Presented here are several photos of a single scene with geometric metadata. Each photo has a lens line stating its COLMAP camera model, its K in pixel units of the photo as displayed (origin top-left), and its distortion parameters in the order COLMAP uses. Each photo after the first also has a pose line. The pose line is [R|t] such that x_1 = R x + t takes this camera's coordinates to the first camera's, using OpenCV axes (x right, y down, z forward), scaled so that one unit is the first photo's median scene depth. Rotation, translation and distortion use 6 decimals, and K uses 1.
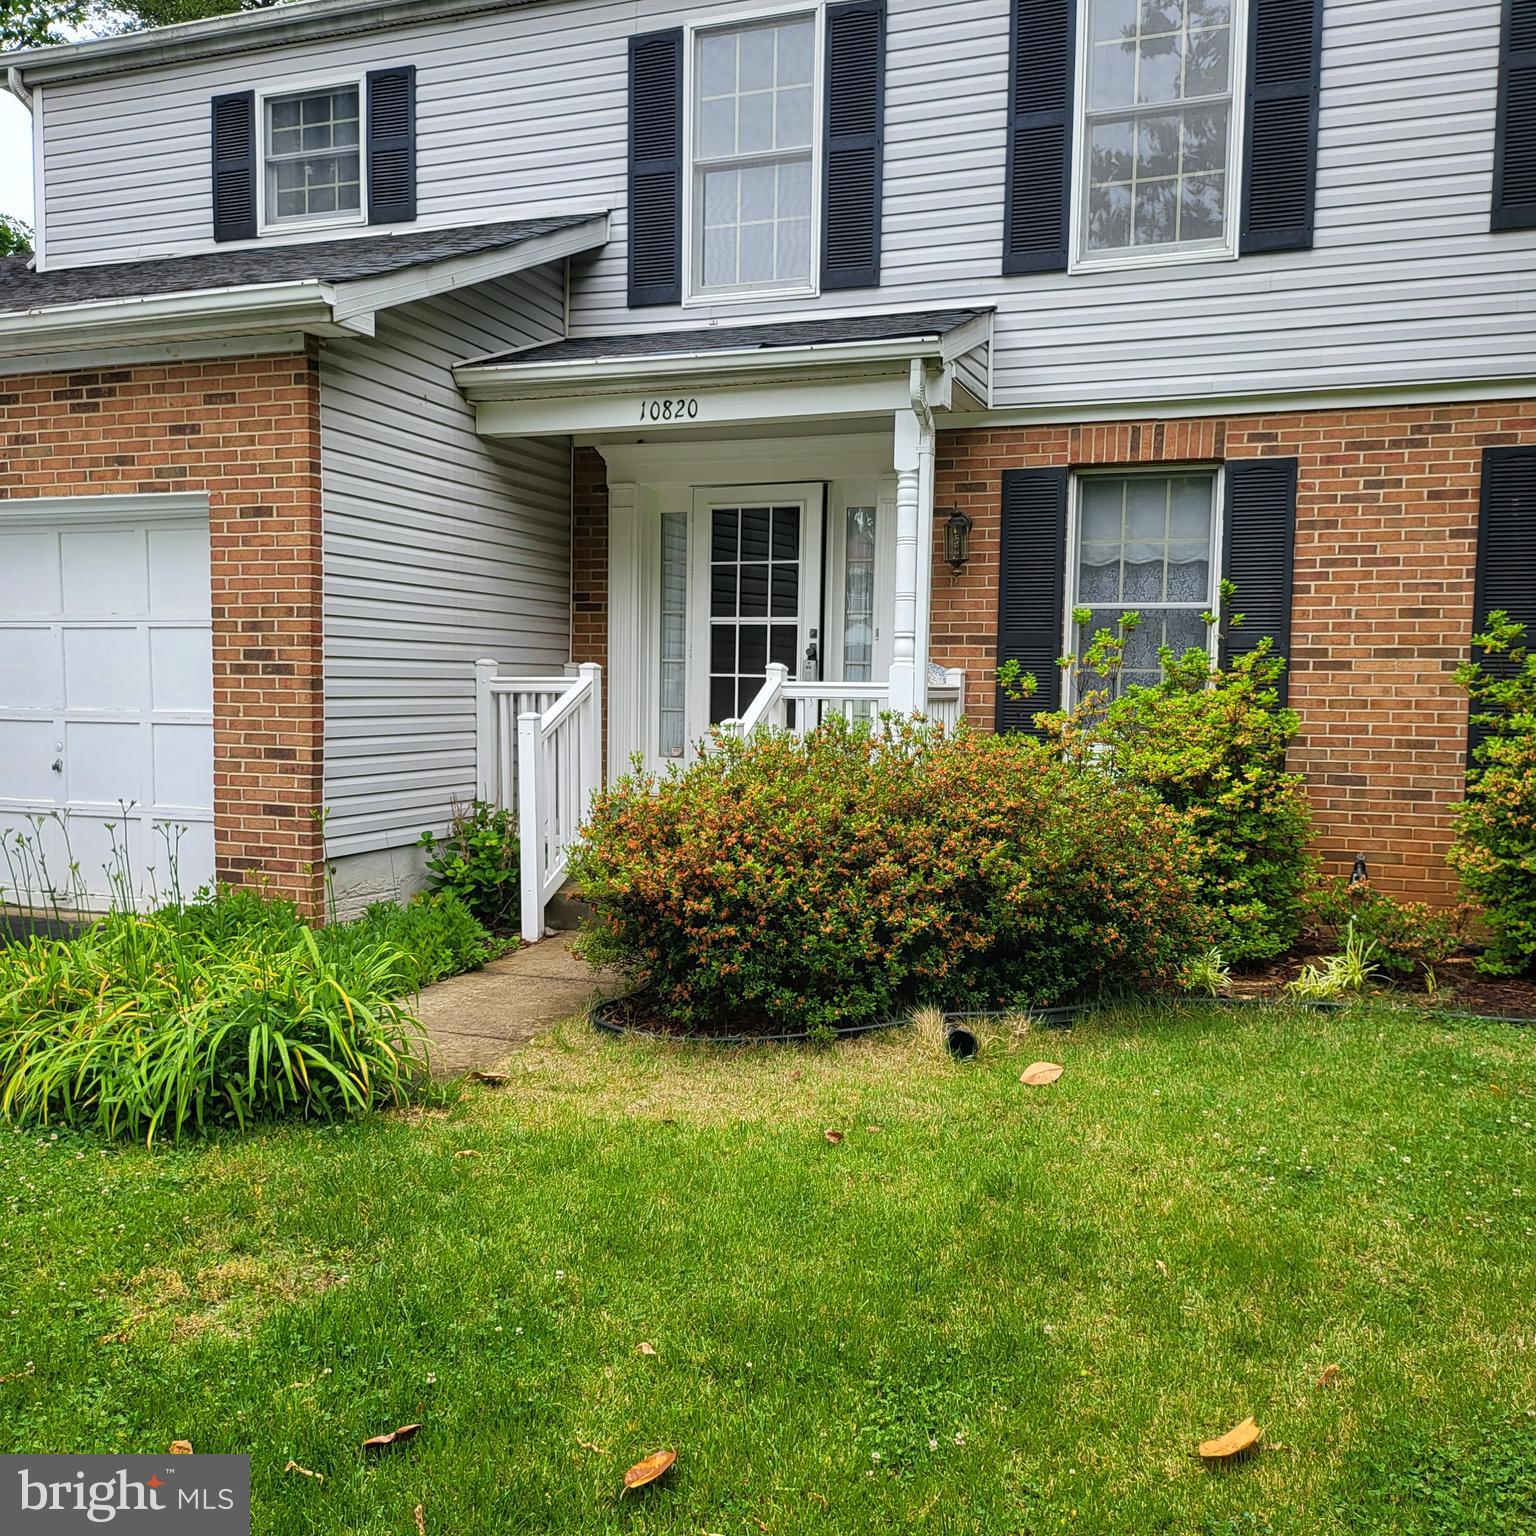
lens RADIAL K [[1430.5, 0, 771.1], [0, 1430.5, 779.6], [0, 0, 1]] dist [0.028693, 0.000000]
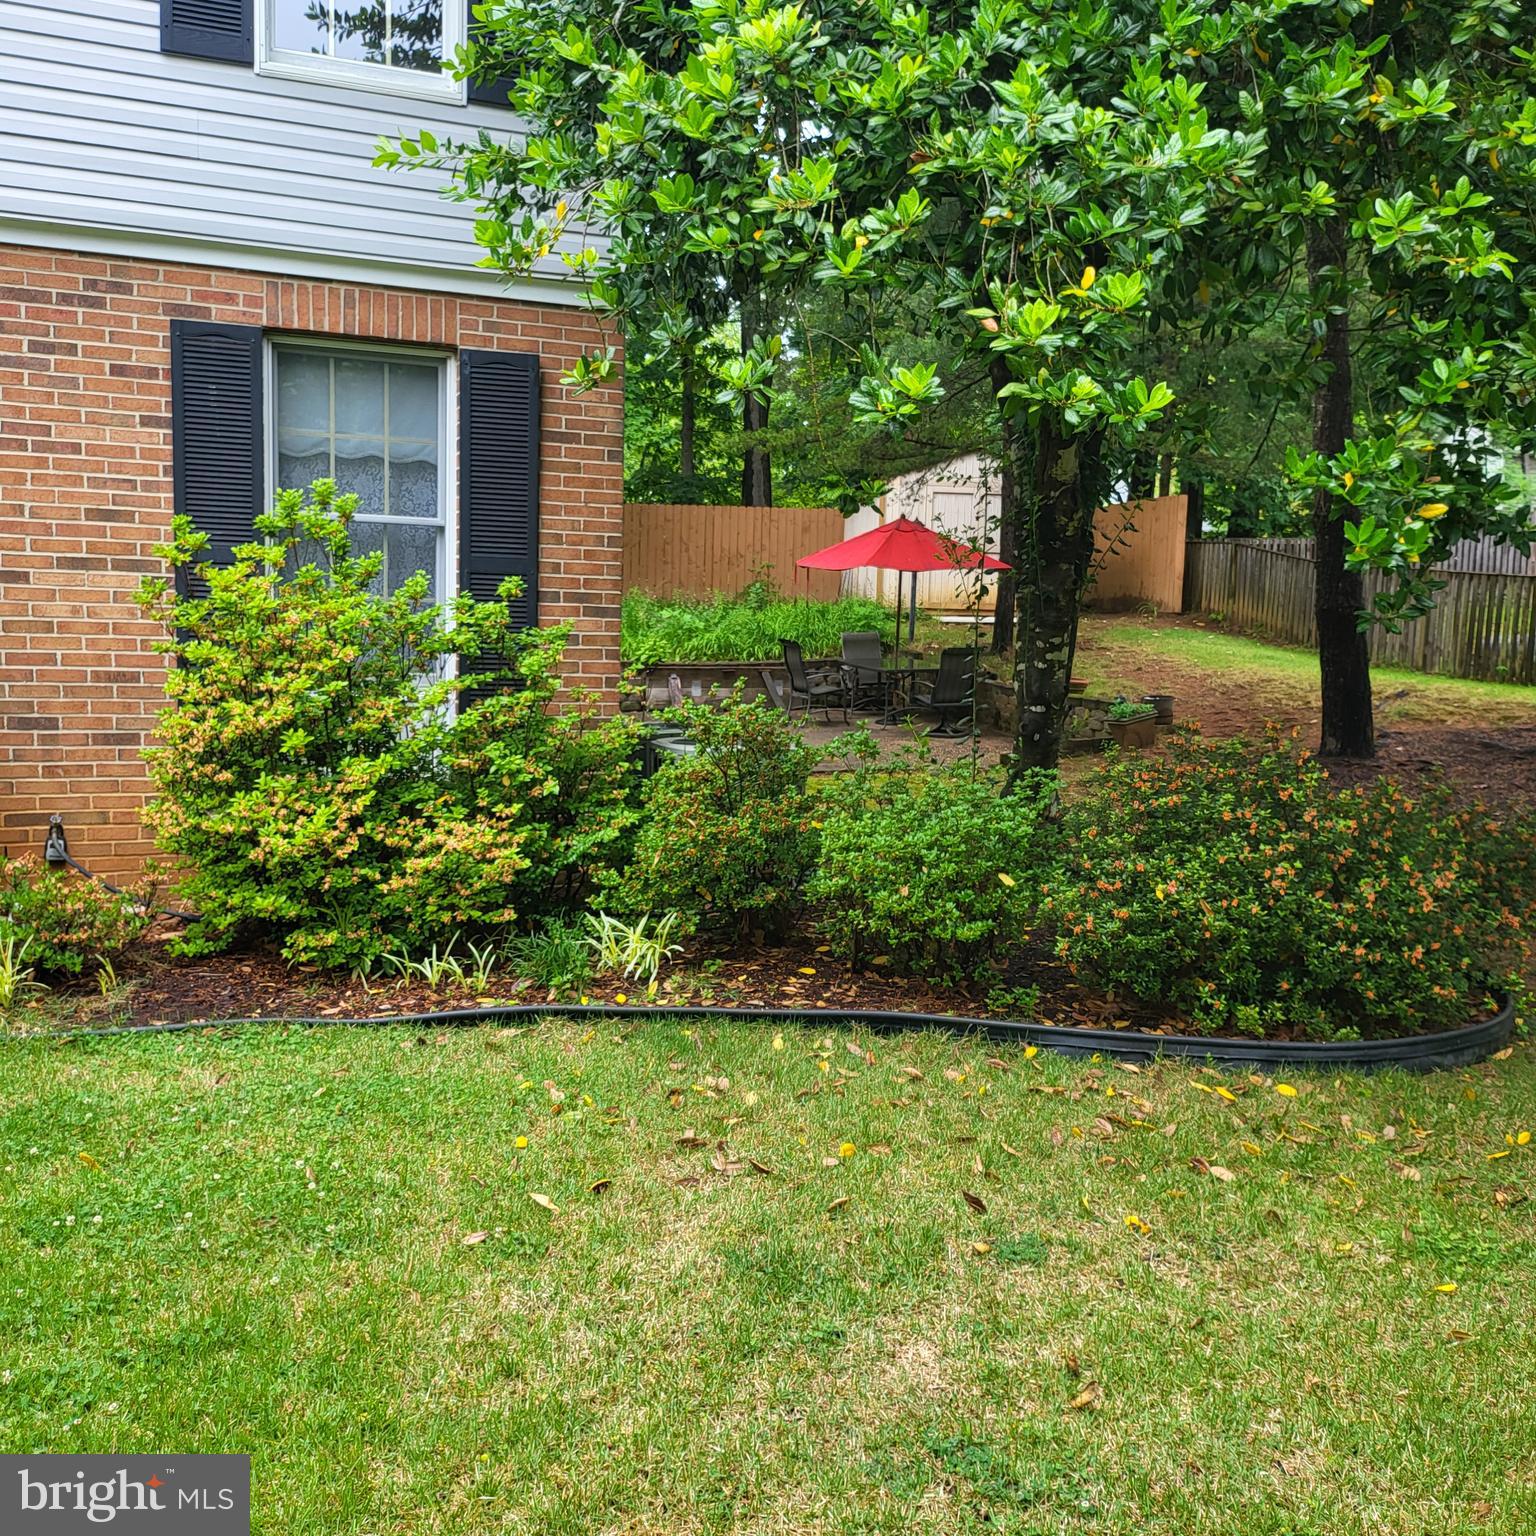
lens RADIAL K [[1430.5, 0, 765.8], [0, 1430.5, 766.5], [0, 0, 1]] dist [0.028693, 0.000000]
pose [[0.745776, -0.057555, 0.663706, 0.180106], [0.026936, 0.998052, 0.056281, -0.010099], [-0.665652, -0.024095, 0.745873, 0.144160]]
